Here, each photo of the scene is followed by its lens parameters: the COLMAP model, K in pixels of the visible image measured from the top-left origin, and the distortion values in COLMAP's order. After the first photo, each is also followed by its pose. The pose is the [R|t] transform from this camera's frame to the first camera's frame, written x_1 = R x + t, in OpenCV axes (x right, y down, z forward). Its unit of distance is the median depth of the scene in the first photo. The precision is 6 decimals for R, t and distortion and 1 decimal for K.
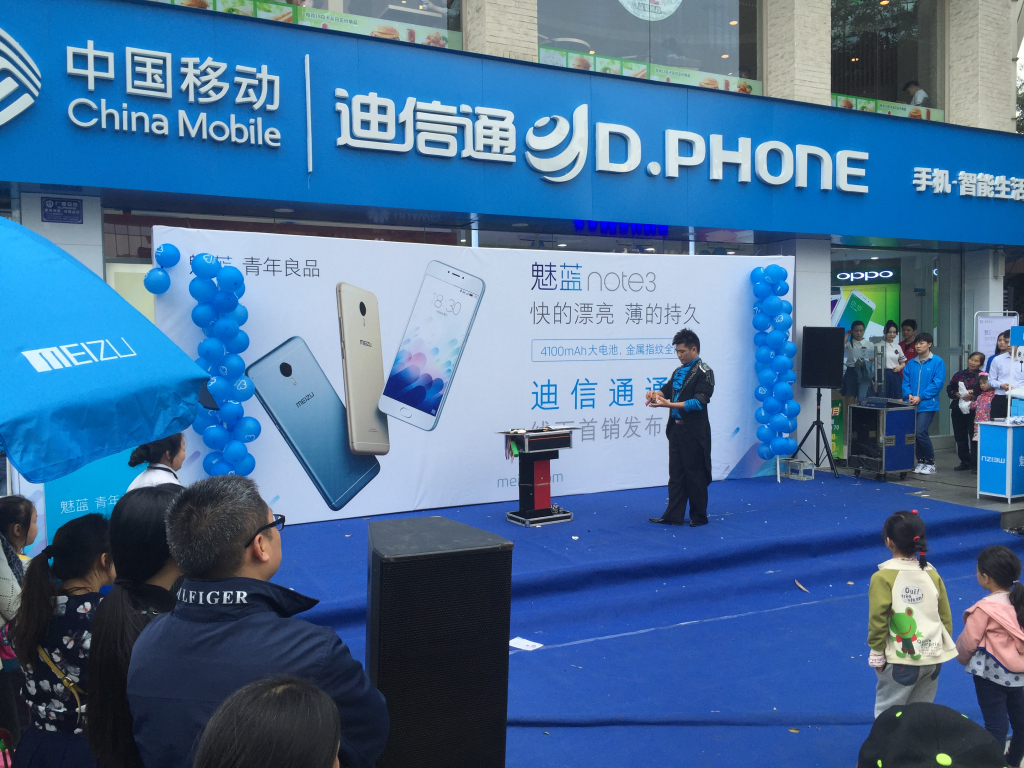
lens RADIAL K [[870.4, 0, 522.2], [0, 870.4, 379.8], [0, 0, 1]] dist [0.076253, -0.101974]
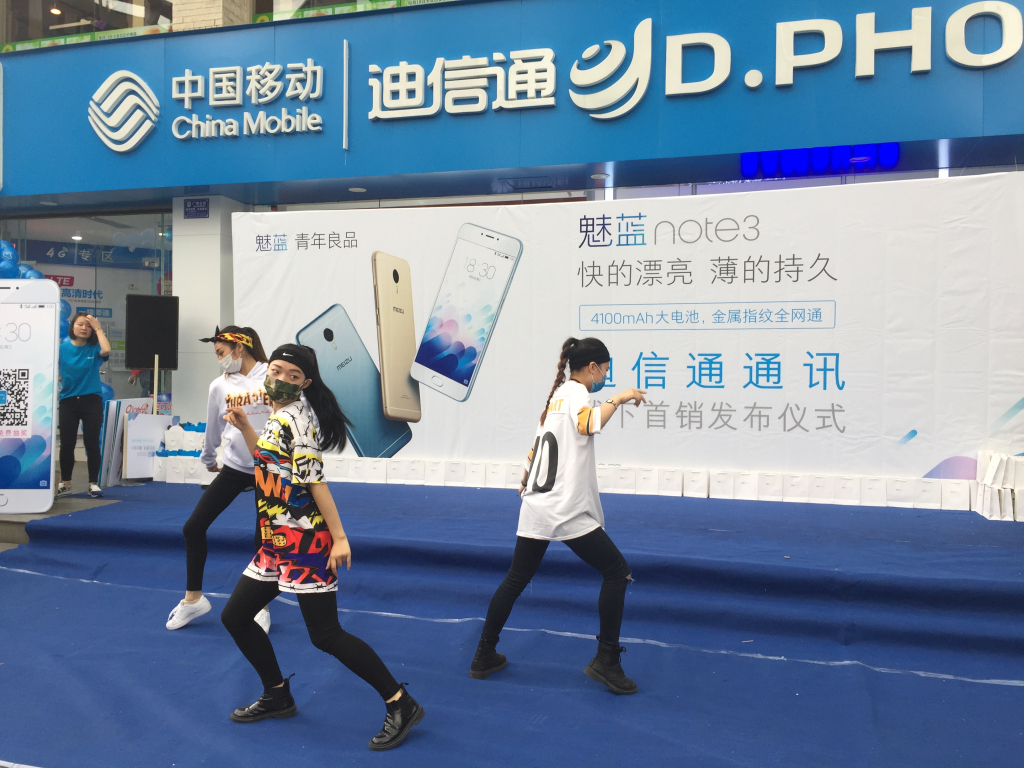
lens RADIAL K [[870.4, 0, 512.3], [0, 870.4, 384.4], [0, 0, 1]] dist [0.076253, -0.101974]
pose [[0.730896, 0.025934, -0.681996, 0.569201], [-0.041616, 0.999112, -0.006606, 0.042480], [0.681219, 0.033210, 0.731326, 0.325543]]
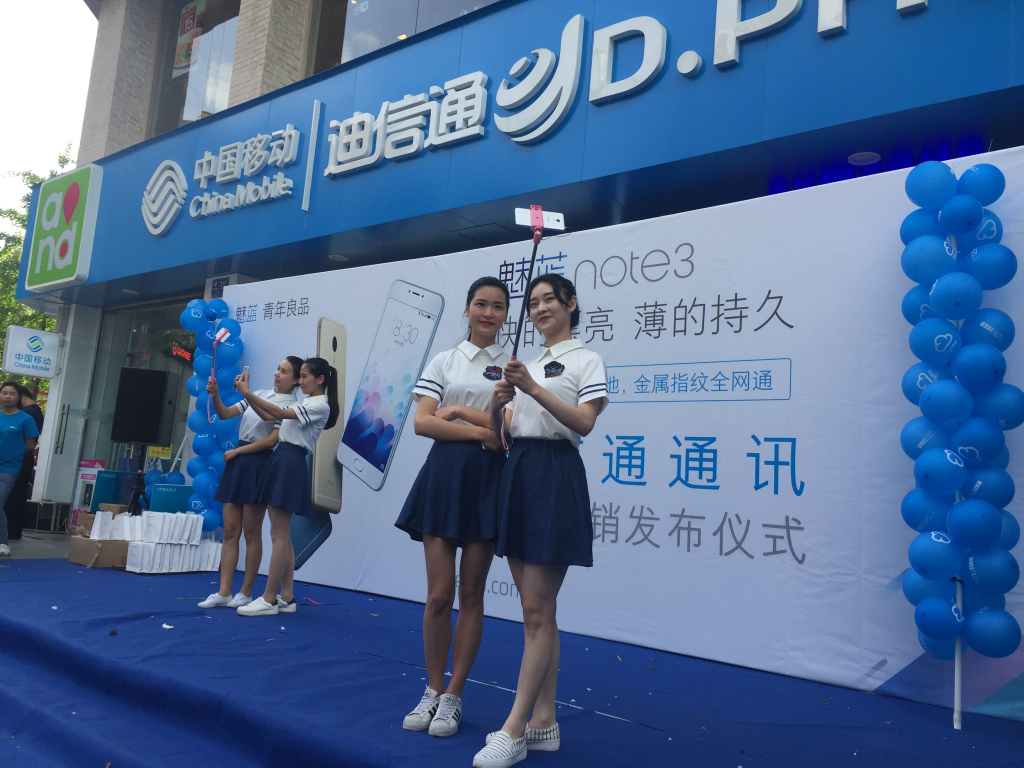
lens RADIAL K [[870.4, 0, 510.4], [0, 870.4, 385.5], [0, 0, 1]] dist [0.076253, -0.101974]
pose [[0.394621, -0.078372, -0.915495, 0.652316], [-0.116054, 0.984125, -0.134272, 0.055260], [0.911485, 0.159234, 0.379261, 0.769669]]
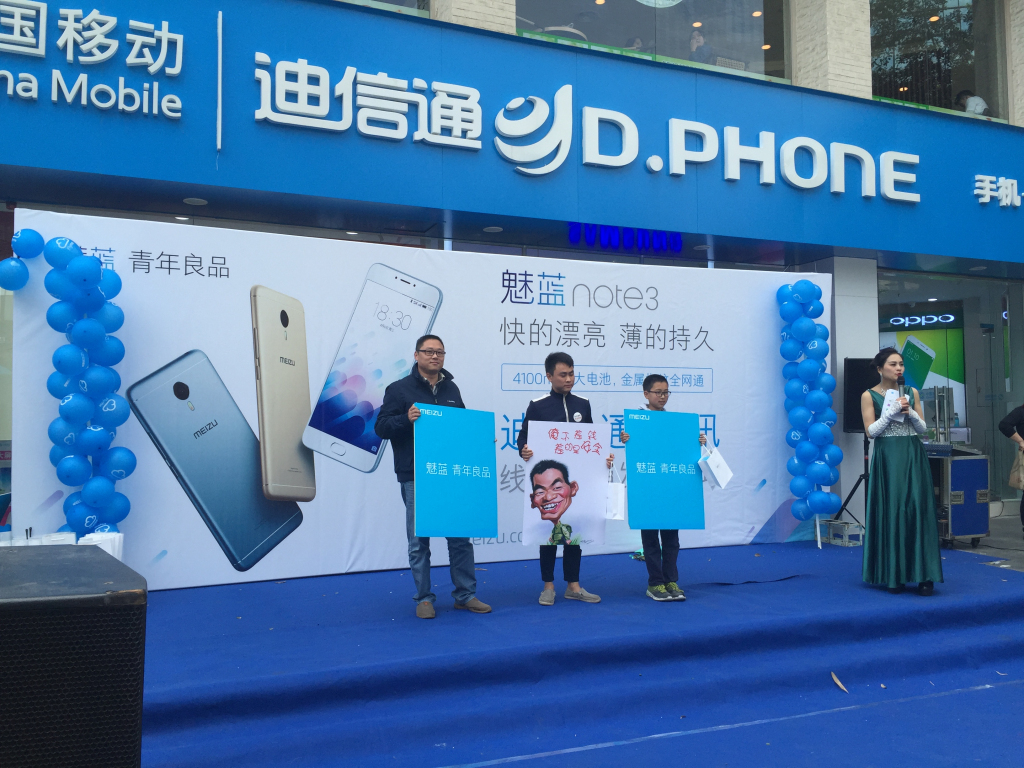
lens RADIAL K [[870.4, 0, 520.9], [0, 870.4, 382.2], [0, 0, 1]] dist [0.076253, -0.101974]
pose [[0.998135, 0.003756, -0.060930, 0.080467], [-0.008879, 0.996424, -0.084028, 0.040738], [0.060396, 0.084412, 0.994599, 0.192626]]
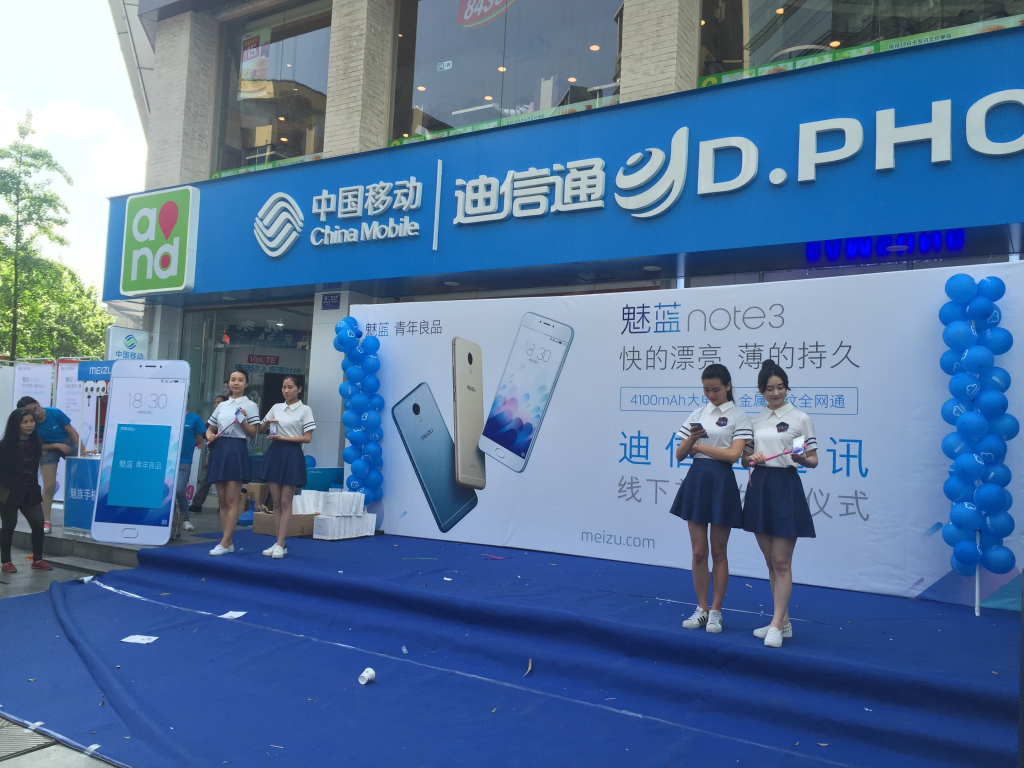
lens RADIAL K [[870.4, 0, 507.9], [0, 870.4, 385.4], [0, 0, 1]] dist [0.076253, -0.101974]
pose [[0.509806, -0.025097, -0.859923, 0.770104], [-0.084461, 0.993285, -0.079062, 0.037363], [0.856133, 0.112936, 0.504263, 0.431331]]
